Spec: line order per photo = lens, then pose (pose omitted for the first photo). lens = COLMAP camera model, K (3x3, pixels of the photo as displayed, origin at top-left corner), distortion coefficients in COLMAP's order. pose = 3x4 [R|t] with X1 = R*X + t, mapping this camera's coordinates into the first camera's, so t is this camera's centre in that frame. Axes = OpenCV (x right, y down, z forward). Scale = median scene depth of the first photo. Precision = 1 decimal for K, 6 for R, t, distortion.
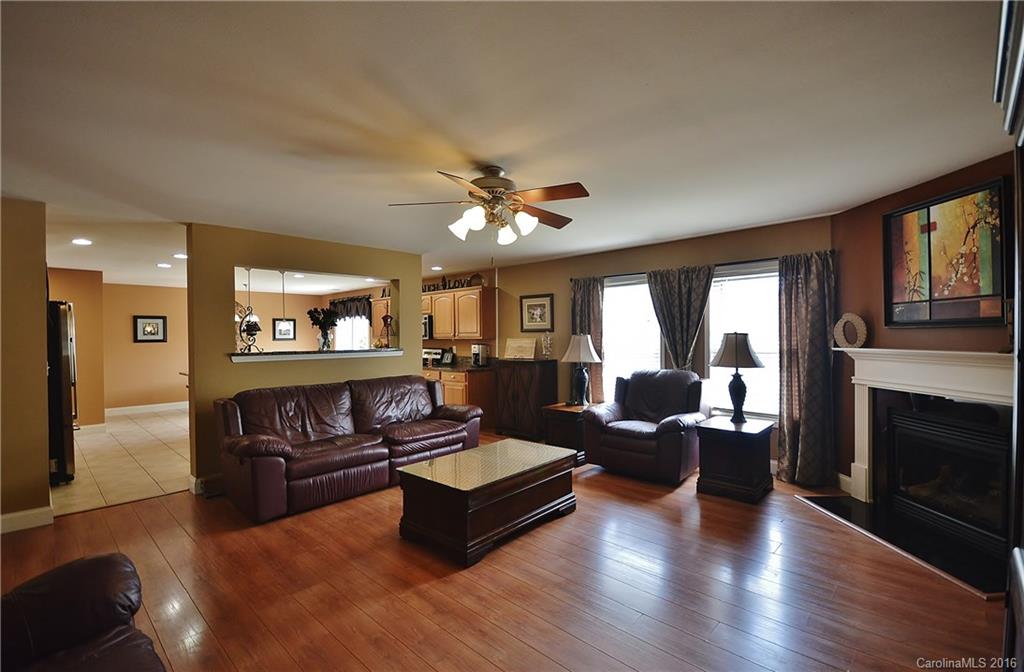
lens RADIAL K [[456.5, 0, 514.1], [0, 456.5, 336.4], [0, 0, 1]] dist [-0.021475, -0.000325]
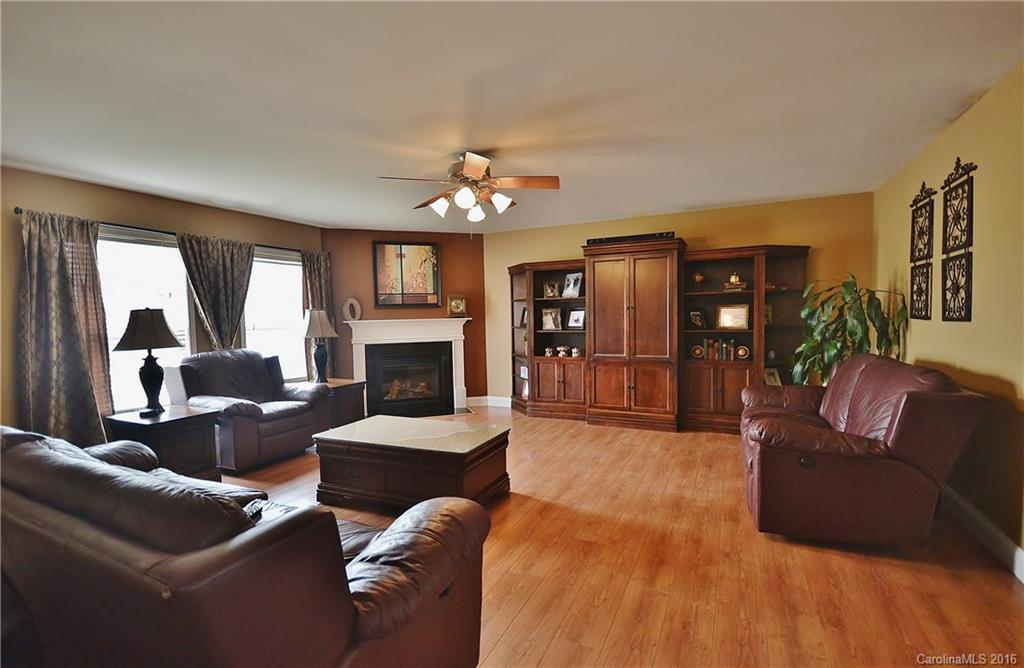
lens RADIAL K [[458.4, 0, 505.2], [0, 458.4, 332.5], [0, 0, 1]] dist [0.000306, 0.000044]
pose [[-0.283469, -0.037088, 0.958264, -0.974116], [0.010041, 0.999082, 0.041638, 0.007821], [-0.958929, 0.021425, -0.282837, 1.013440]]
